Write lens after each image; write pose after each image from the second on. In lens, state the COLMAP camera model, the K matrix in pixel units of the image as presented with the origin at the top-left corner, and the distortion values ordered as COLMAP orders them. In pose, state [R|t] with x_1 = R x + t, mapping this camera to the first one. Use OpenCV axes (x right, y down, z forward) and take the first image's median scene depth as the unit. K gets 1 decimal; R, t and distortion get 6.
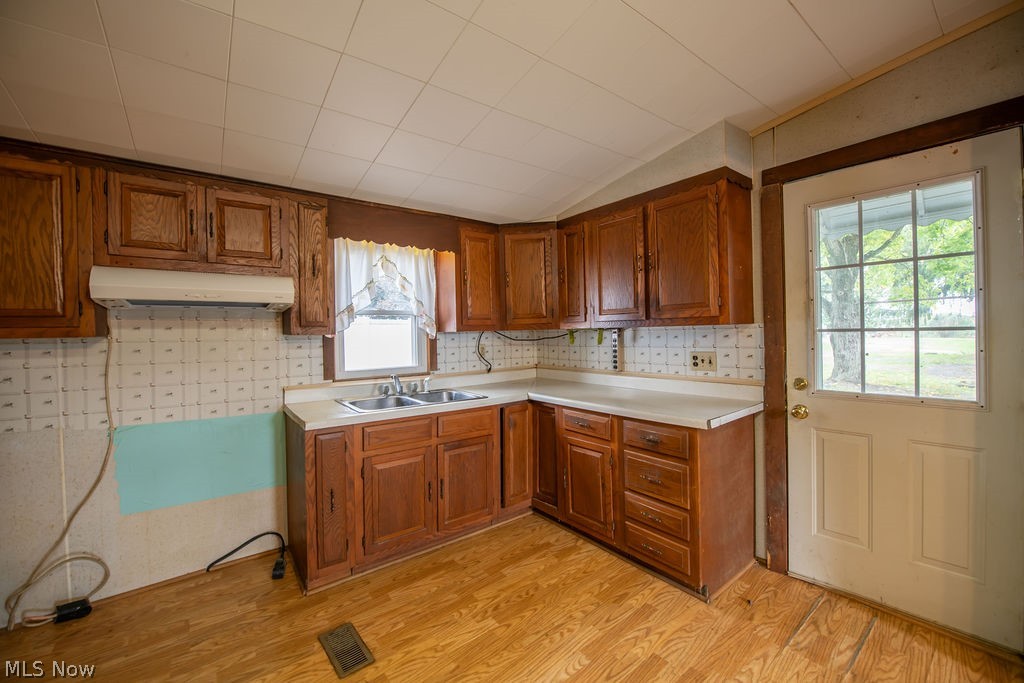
lens RADIAL K [[406.2, 0, 514.0], [0, 406.2, 335.9], [0, 0, 1]] dist [-0.016472, -0.001801]
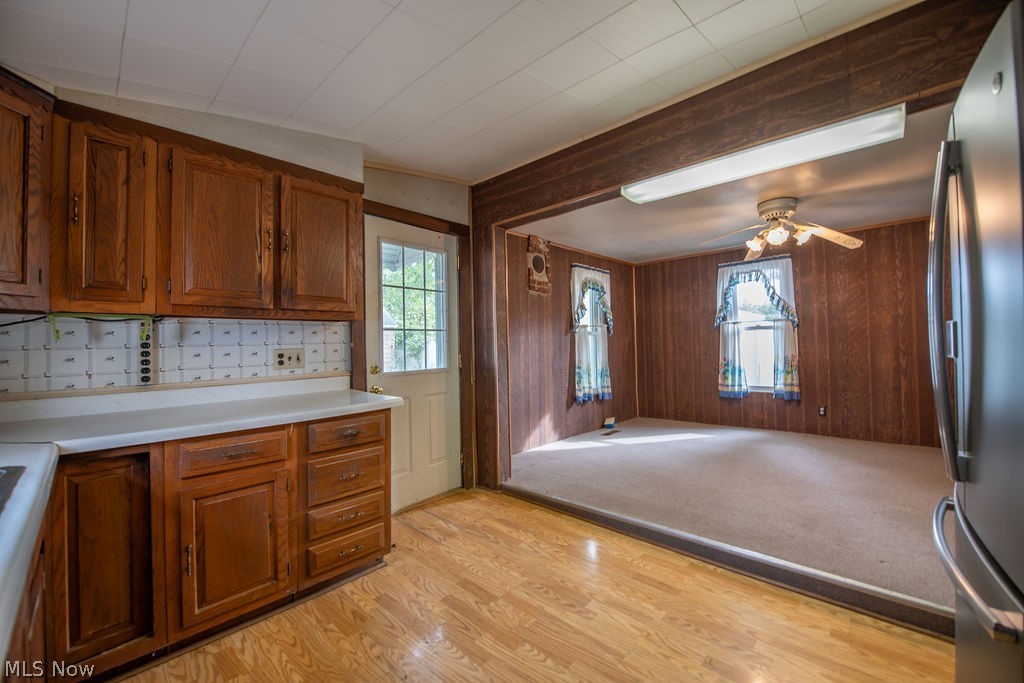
lens RADIAL K [[406.2, 0, 513.7], [0, 406.2, 336.7], [0, 0, 1]] dist [-0.016472, -0.001801]
pose [[-0.159519, 0.036731, 0.986511, -0.604431], [0.027826, 0.999078, -0.032700, 0.061733], [-0.986803, 0.022235, -0.160394, 0.690485]]
